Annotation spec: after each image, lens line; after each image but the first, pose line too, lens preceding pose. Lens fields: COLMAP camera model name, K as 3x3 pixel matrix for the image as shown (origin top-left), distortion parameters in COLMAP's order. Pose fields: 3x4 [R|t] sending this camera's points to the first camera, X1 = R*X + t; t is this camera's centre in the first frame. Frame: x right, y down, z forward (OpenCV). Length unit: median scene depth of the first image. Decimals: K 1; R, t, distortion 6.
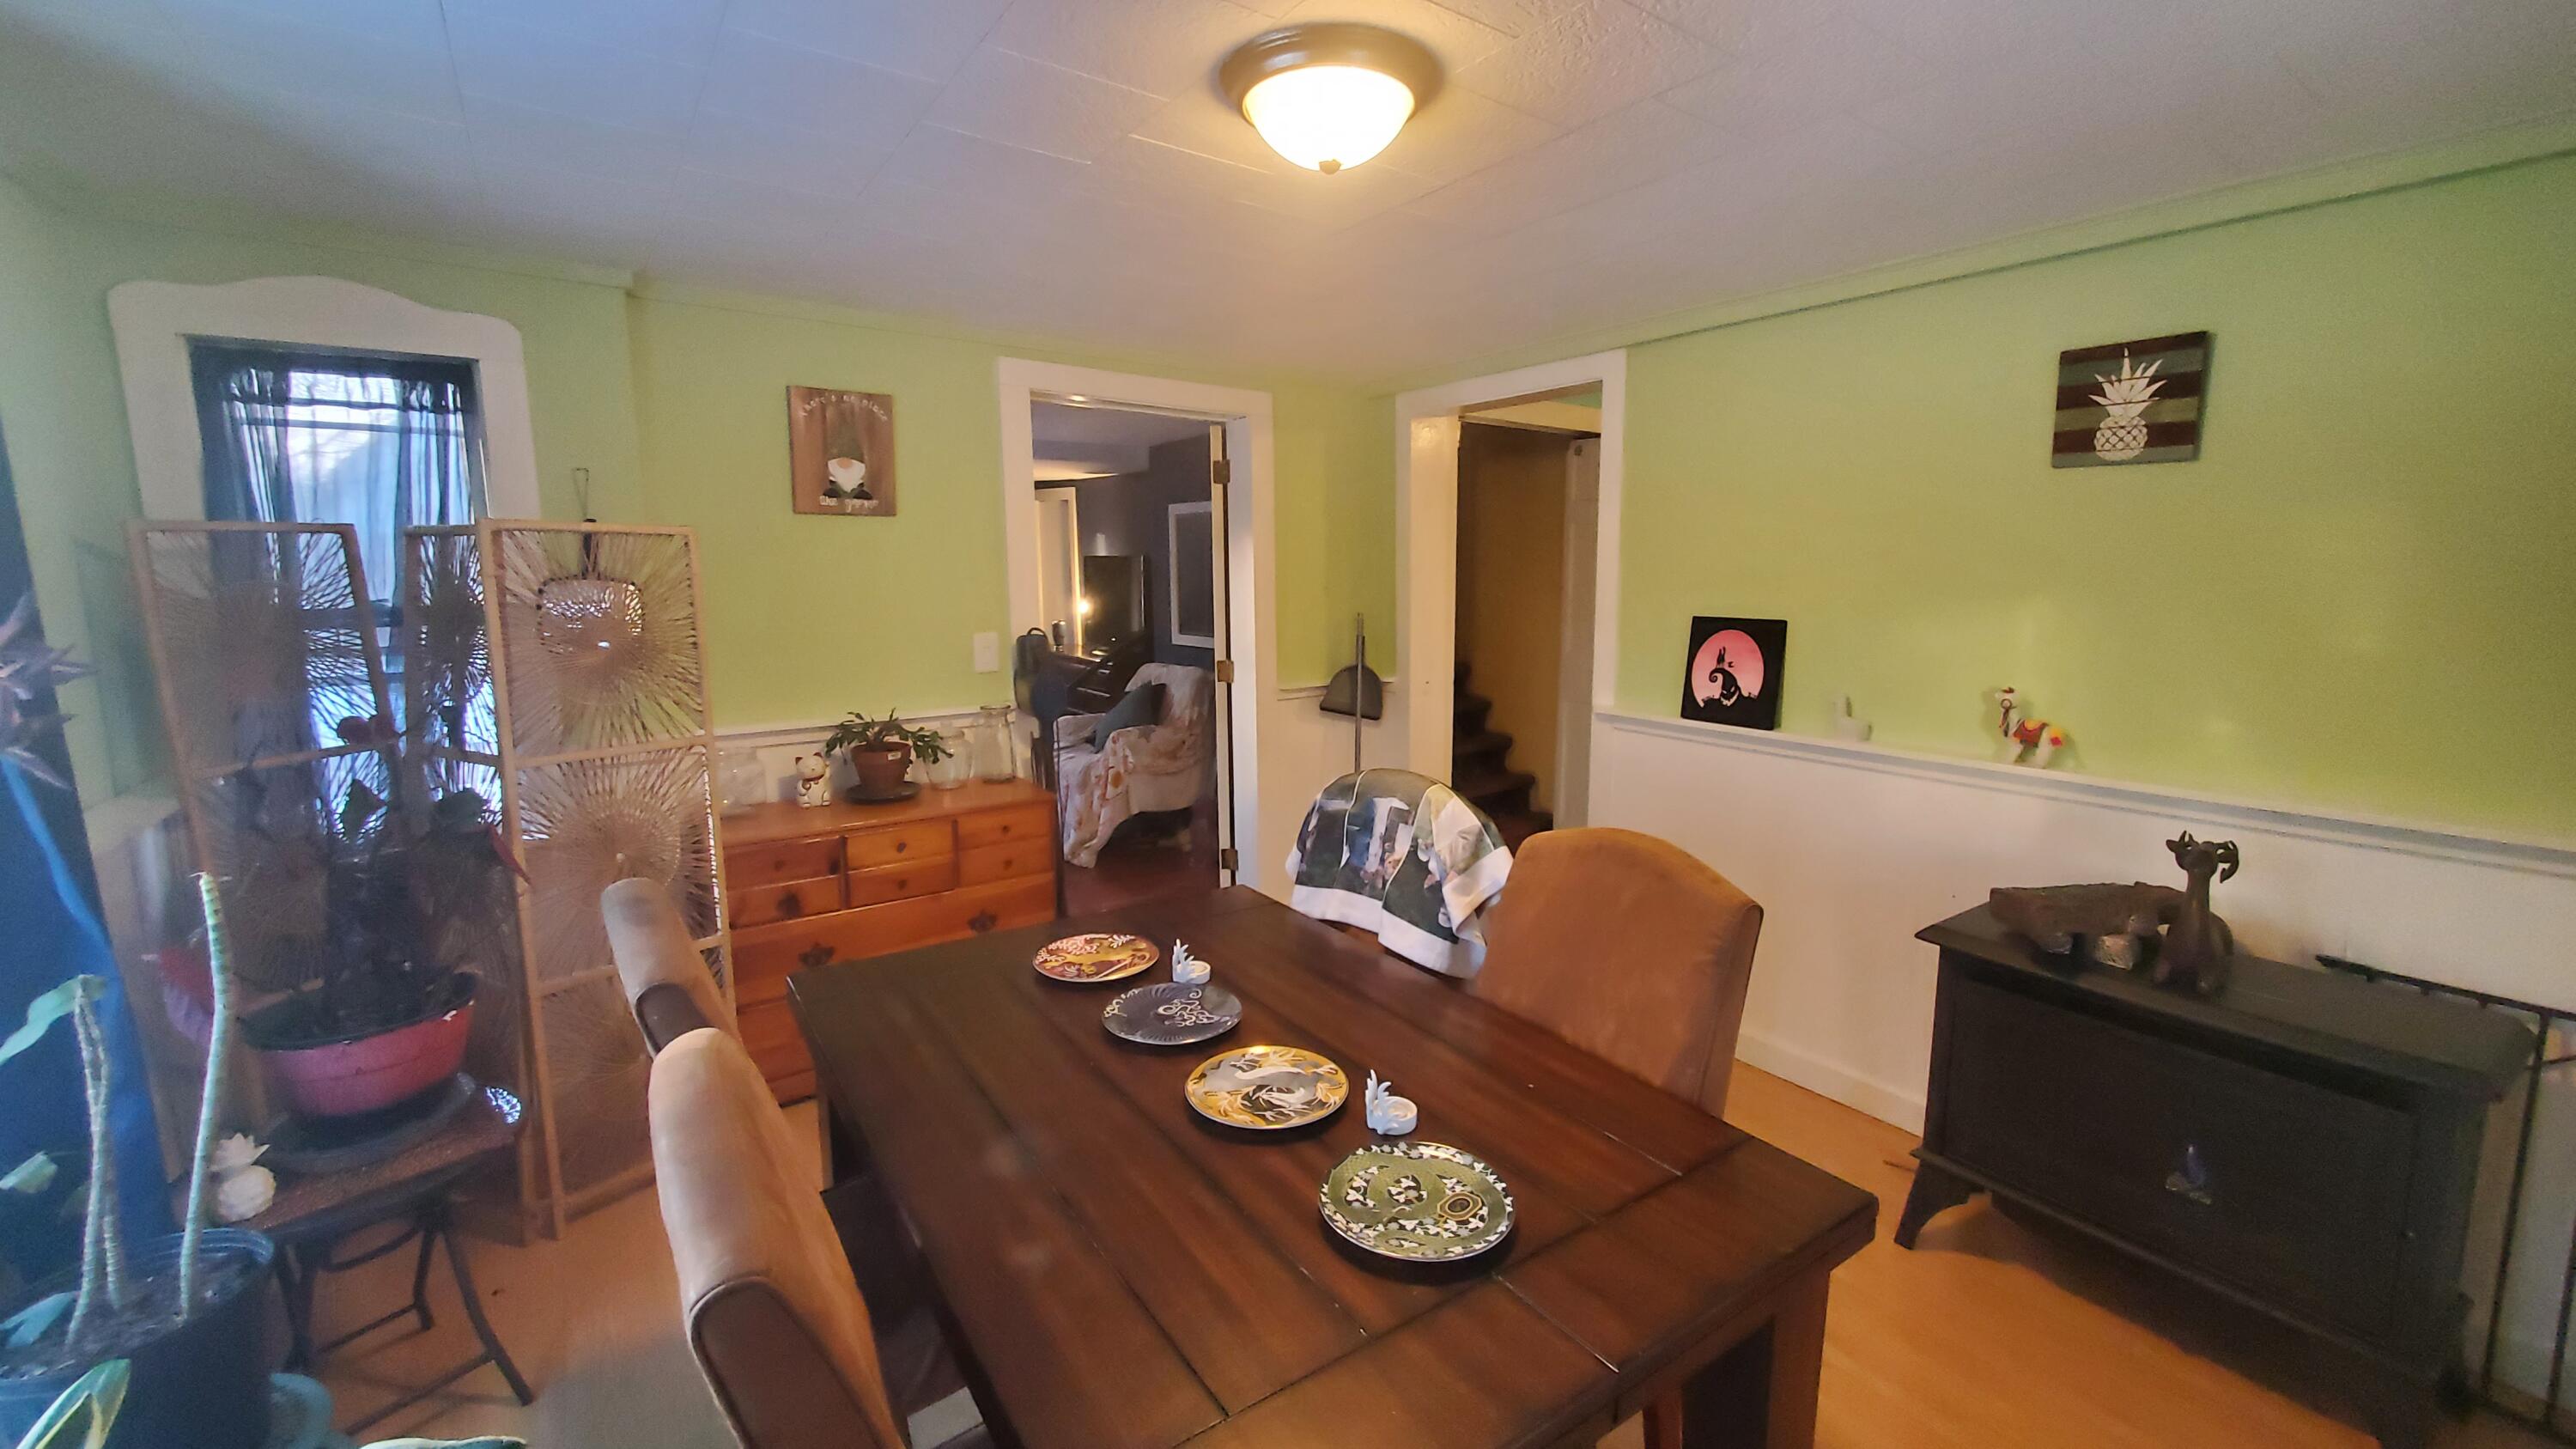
lens RADIAL K [[1029.5, 0, 1288.8], [0, 1029.5, 712.3], [0, 0, 1]] dist [0.003730, -0.003200]
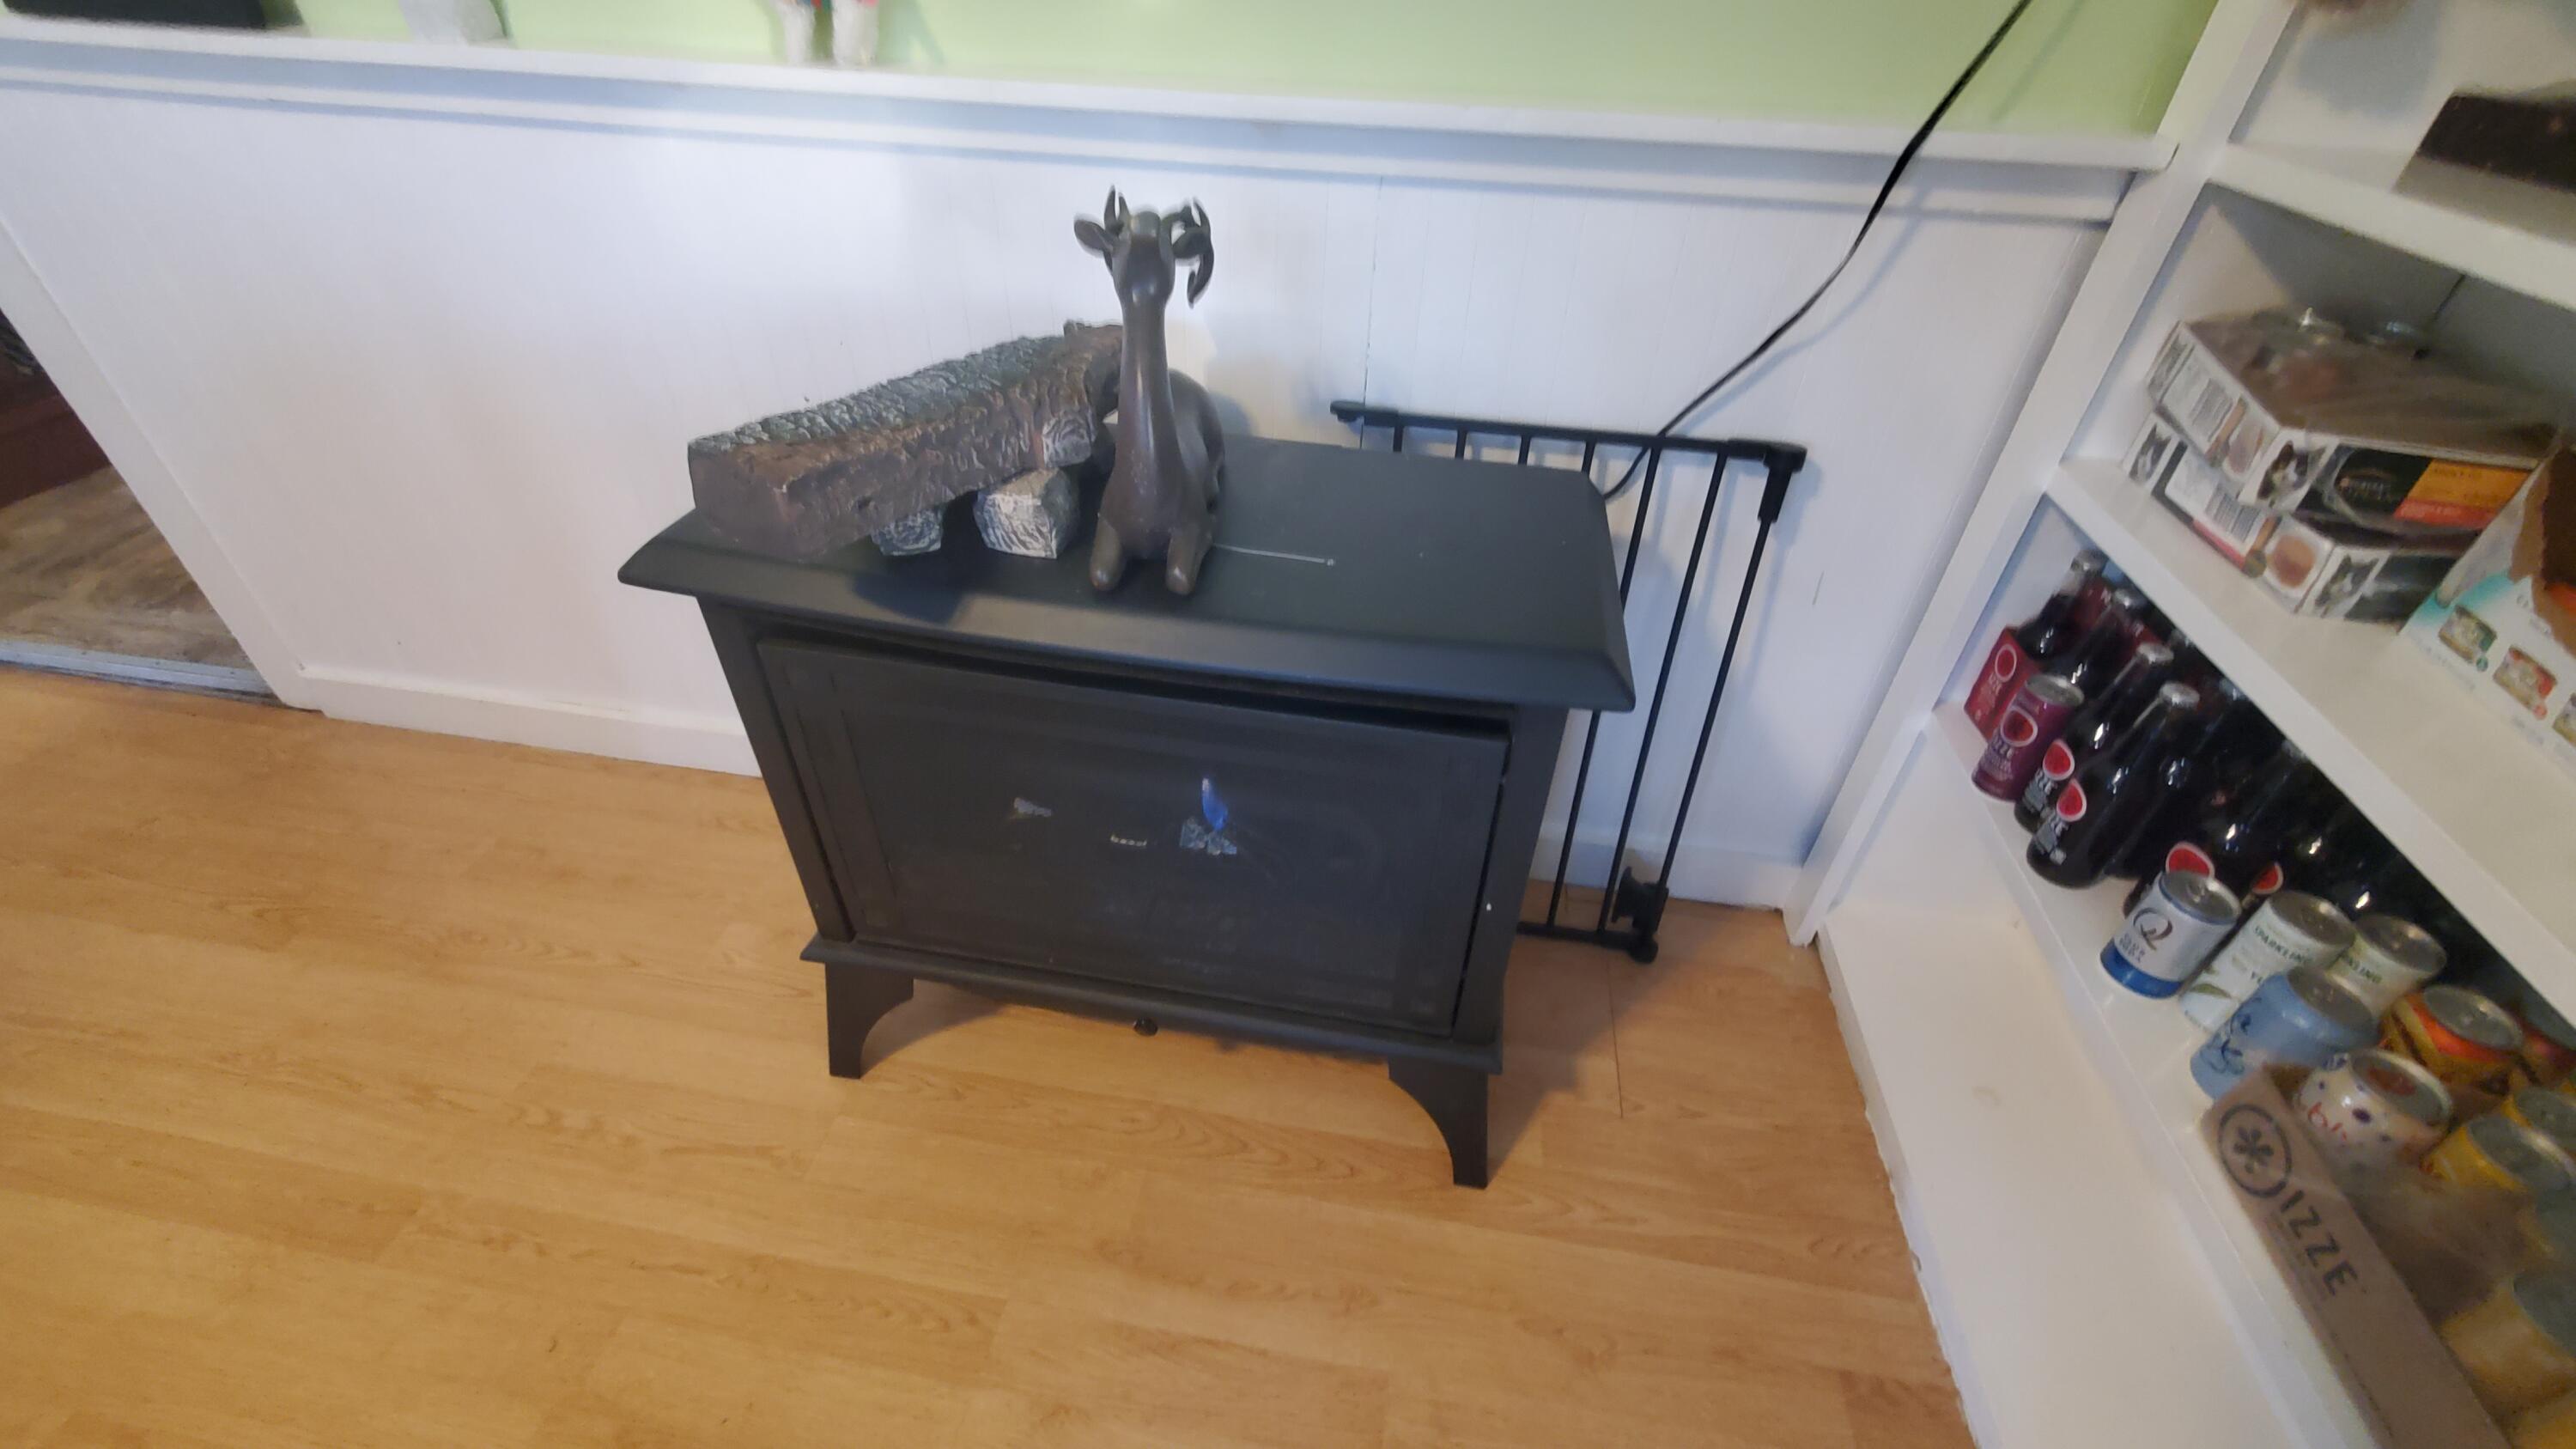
lens RADIAL K [[1029.5, 0, 1286.1], [0, 1029.5, 719.2], [0, 0, 1]] dist [0.003730, -0.003200]
pose [[0.697437, -0.418551, 0.581718, 0.585204], [0.064651, 0.845160, 0.530589, 0.079327], [-0.713724, -0.332444, 0.616506, 0.619031]]
